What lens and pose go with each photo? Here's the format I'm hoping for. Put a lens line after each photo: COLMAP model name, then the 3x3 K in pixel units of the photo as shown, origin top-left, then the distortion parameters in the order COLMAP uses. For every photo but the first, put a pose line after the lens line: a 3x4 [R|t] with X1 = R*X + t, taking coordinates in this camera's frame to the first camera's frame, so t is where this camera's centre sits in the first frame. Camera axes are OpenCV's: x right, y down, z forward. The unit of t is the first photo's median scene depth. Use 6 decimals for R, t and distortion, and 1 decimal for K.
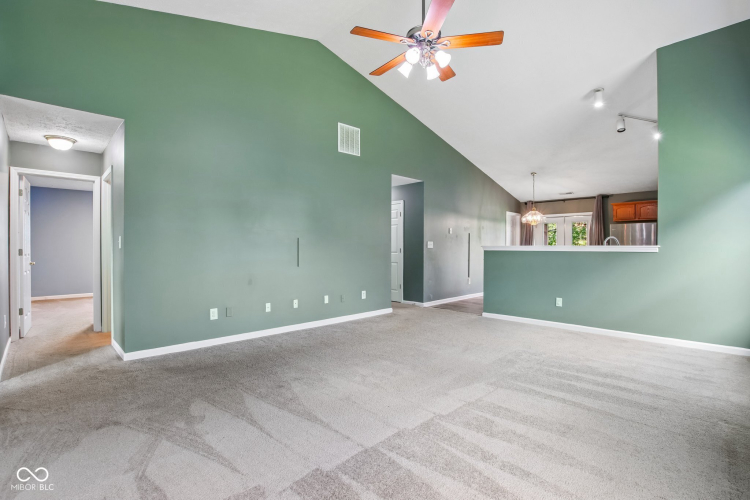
lens RADIAL K [[351.4, 0, 377.9], [0, 351.4, 251.9], [0, 0, 1]] dist [-0.030549, 0.001978]
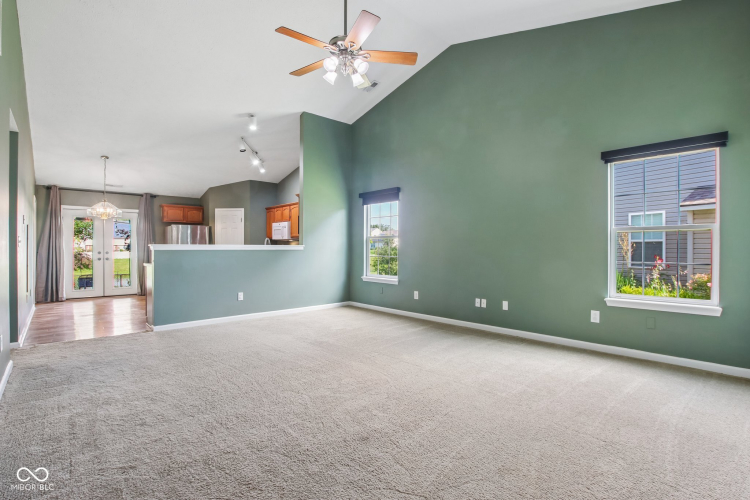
lens RADIAL K [[351.4, 0, 375.8], [0, 351.4, 246.6], [0, 0, 1]] dist [-0.030549, 0.001978]
pose [[0.034591, 0.000523, 0.999401, -0.401511], [0.011738, 0.999931, -0.000930, -0.004399], [-0.999333, 0.011763, 0.034582, 0.380987]]
